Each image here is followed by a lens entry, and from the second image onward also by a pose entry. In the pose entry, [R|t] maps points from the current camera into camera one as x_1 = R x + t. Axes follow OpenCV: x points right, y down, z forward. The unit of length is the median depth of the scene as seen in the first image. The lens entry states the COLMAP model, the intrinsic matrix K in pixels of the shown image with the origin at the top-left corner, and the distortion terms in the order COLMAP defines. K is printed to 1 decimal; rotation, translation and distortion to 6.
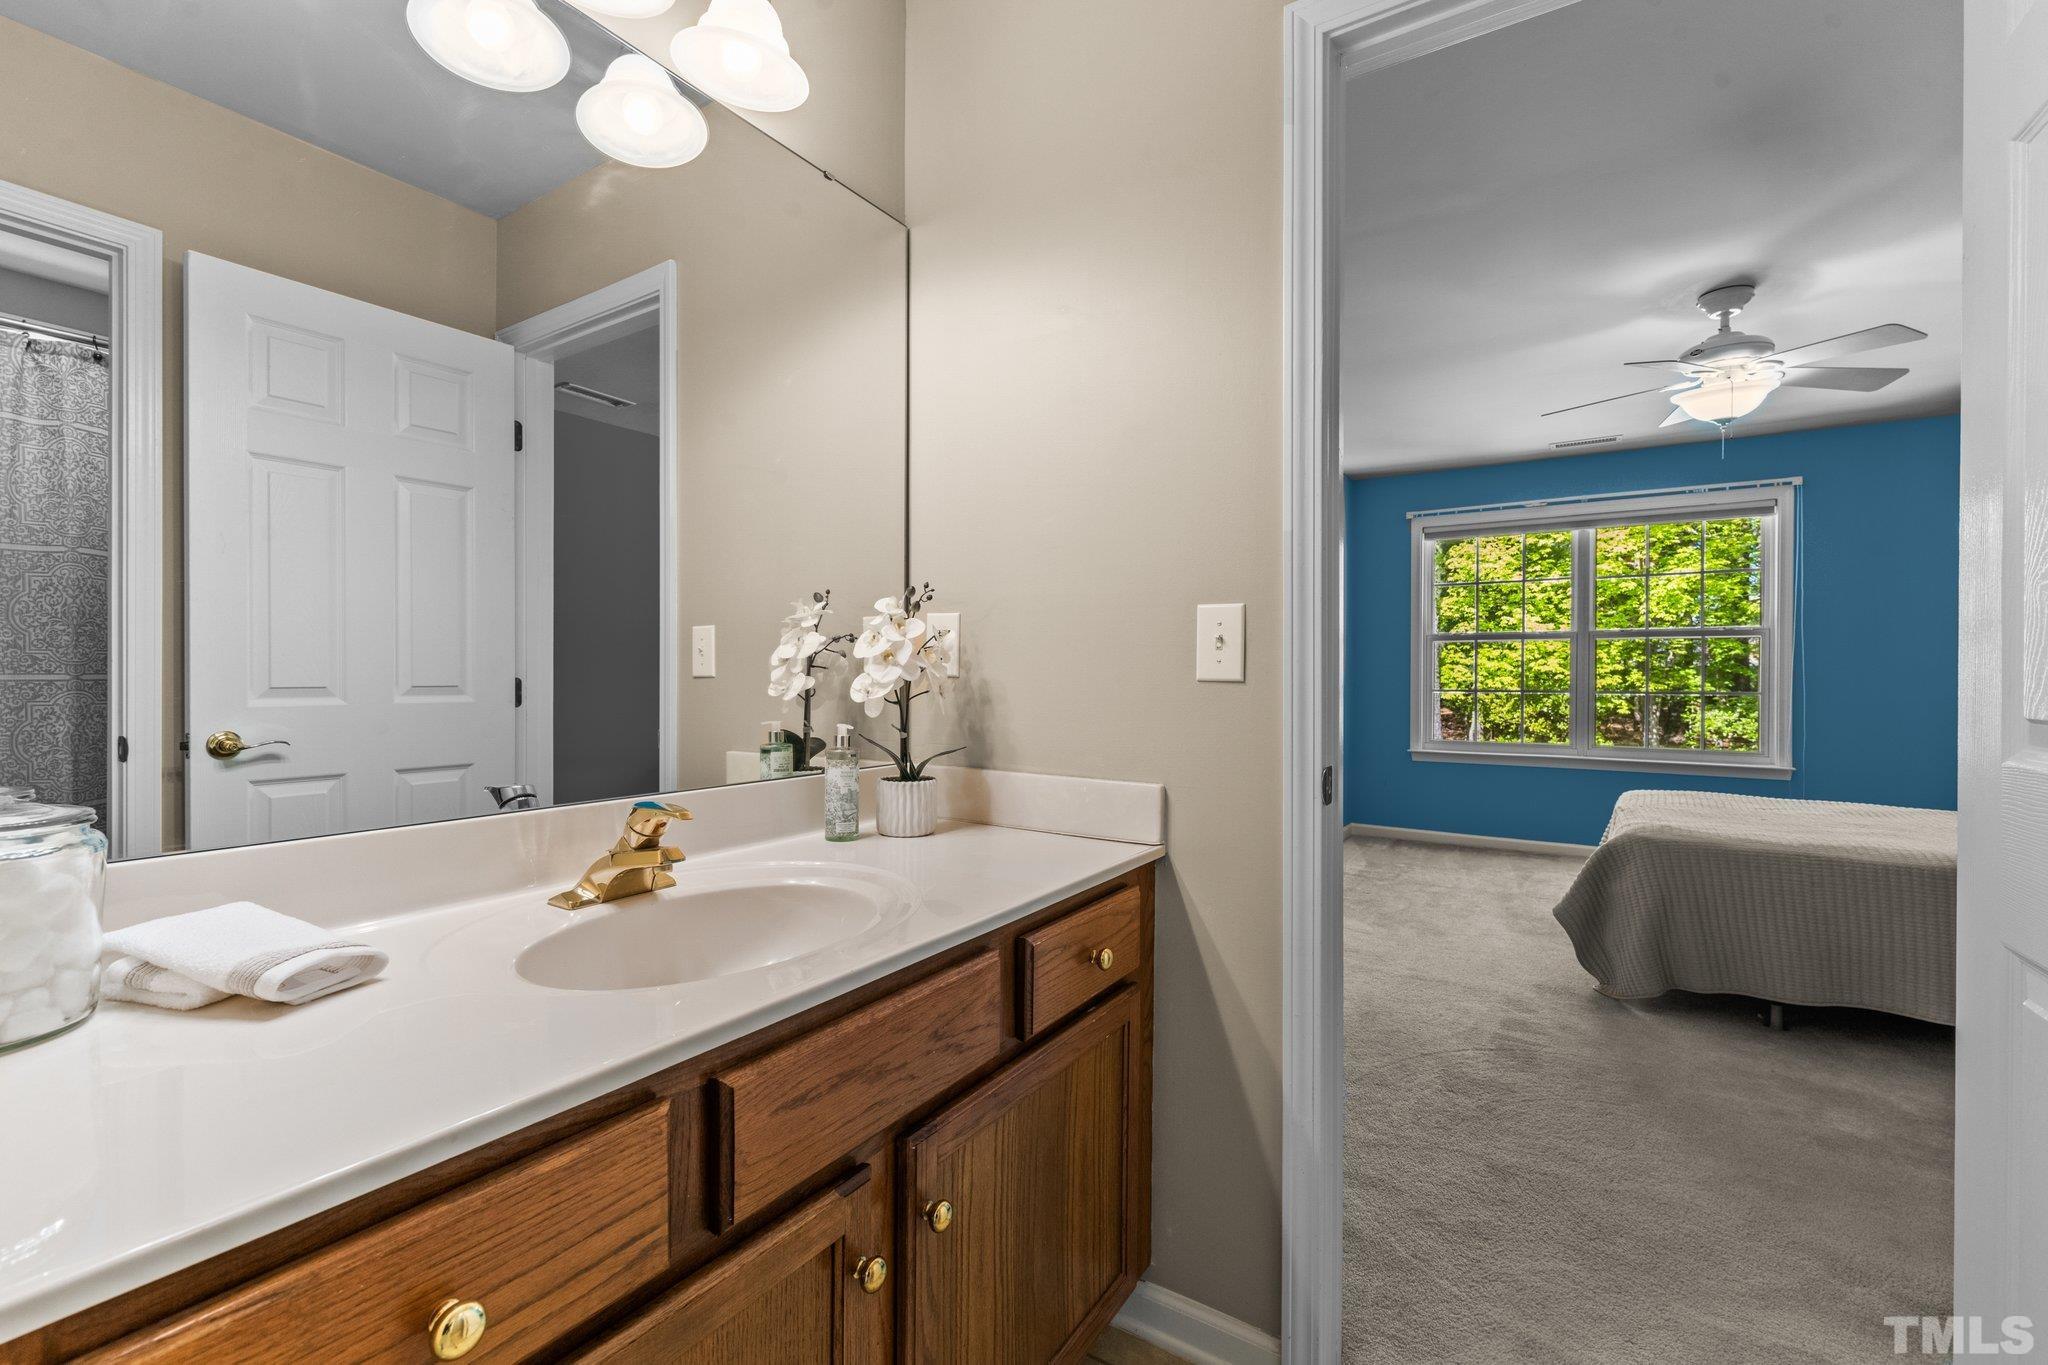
lens RADIAL K [[884.7, 0, 1019.8], [0, 884.7, 676.0], [0, 0, 1]] dist [-0.001147, -0.000440]
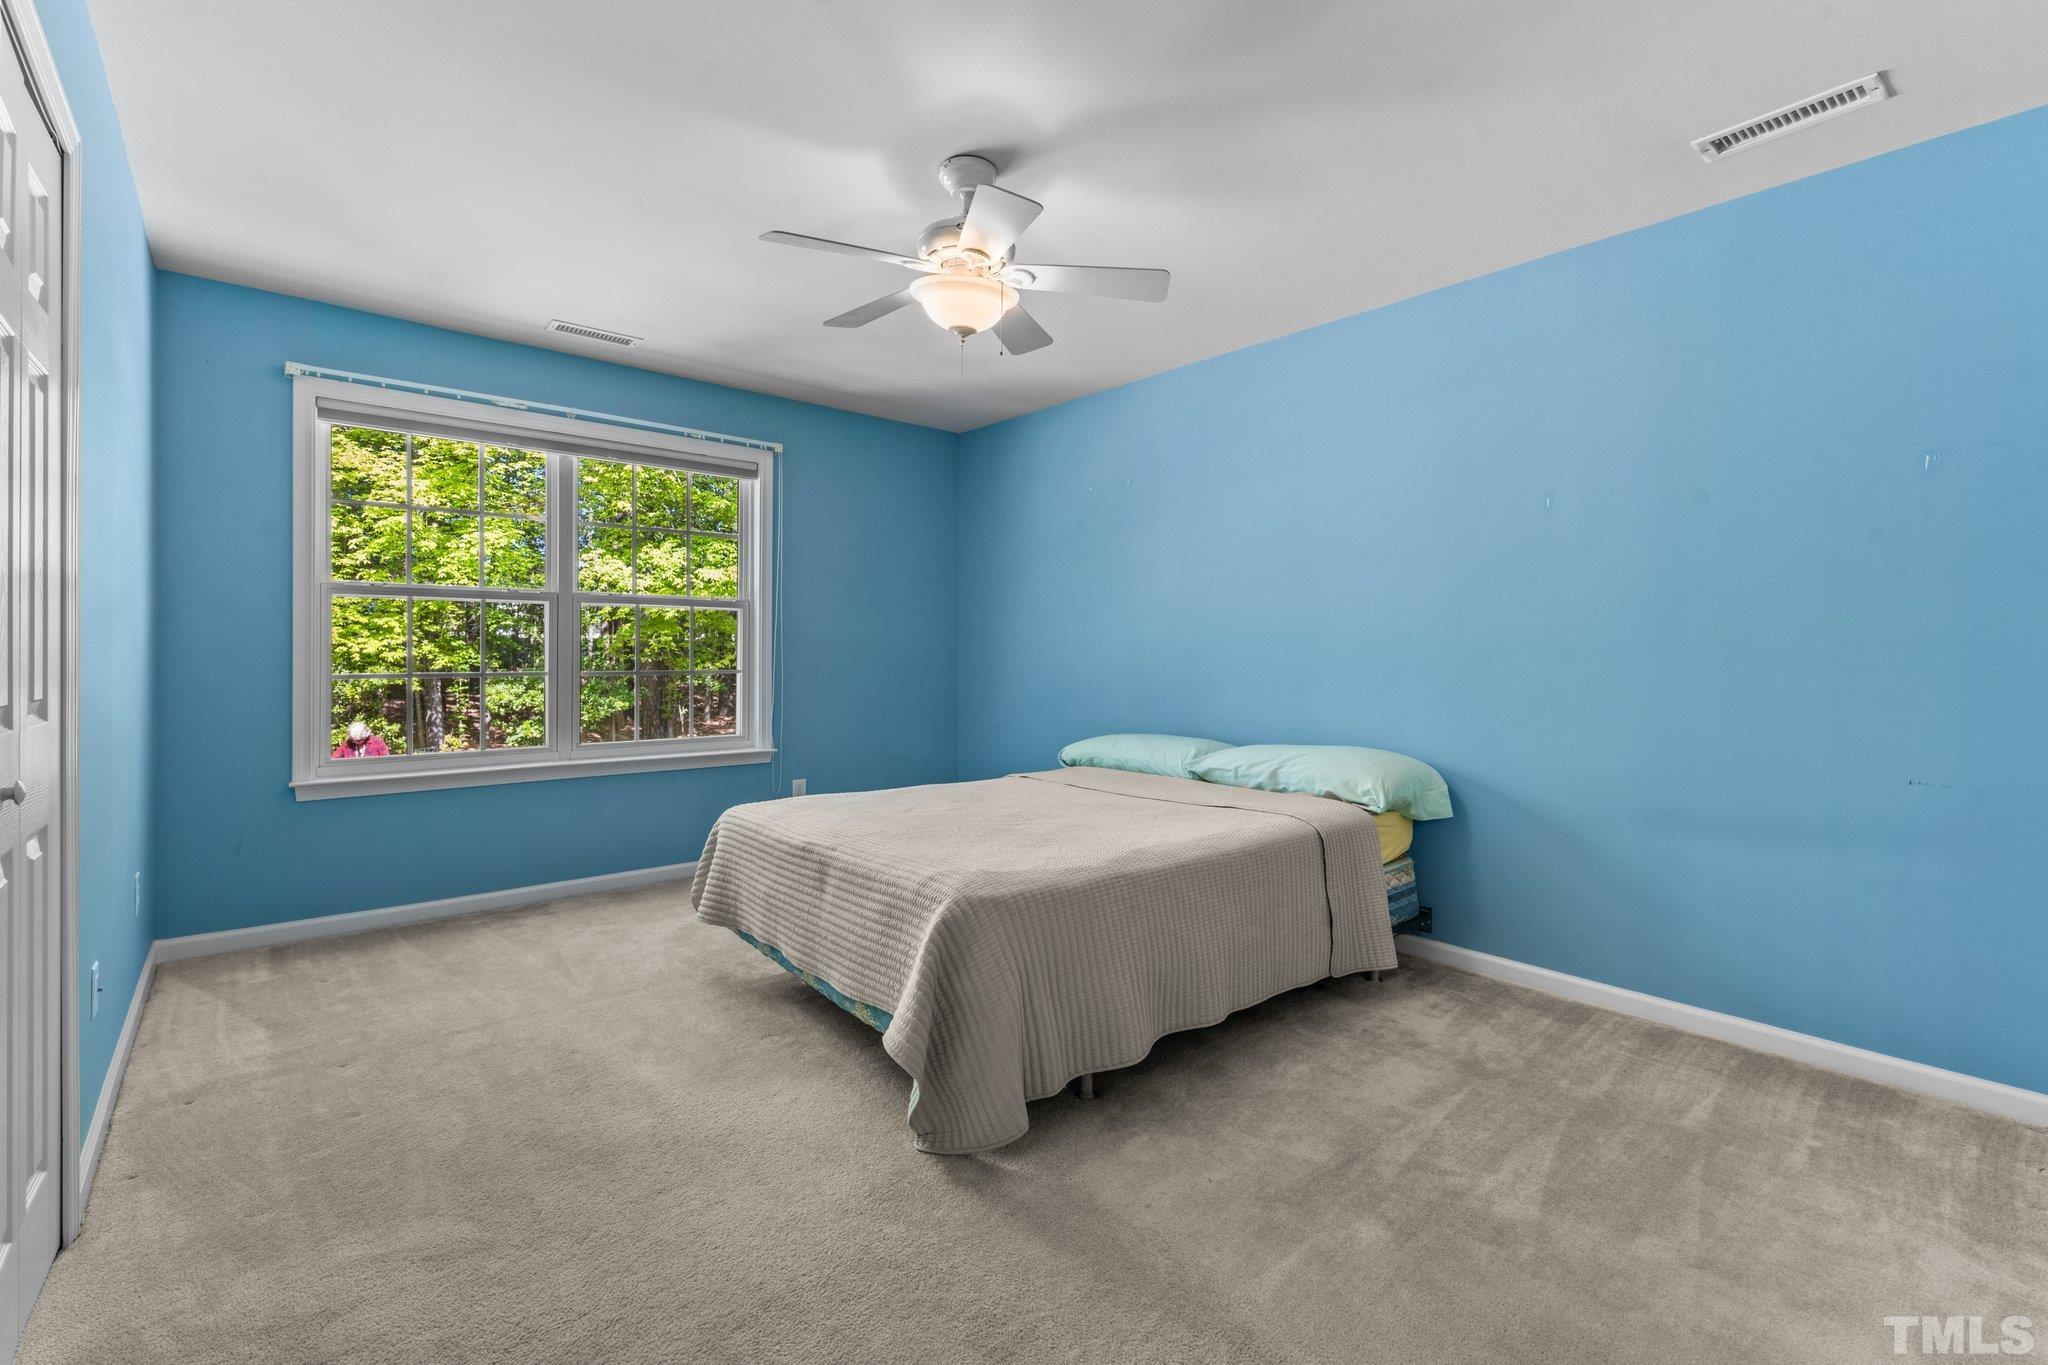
lens RADIAL K [[884.7, 0, 1021.2], [0, 884.7, 663.5], [0, 0, 1]] dist [-0.001147, -0.000440]
pose [[0.286553, -0.015254, 0.957943, 0.035037], [-0.004335, 0.999842, 0.017218, -0.005856], [-0.958055, -0.009086, 0.286442, 0.425989]]
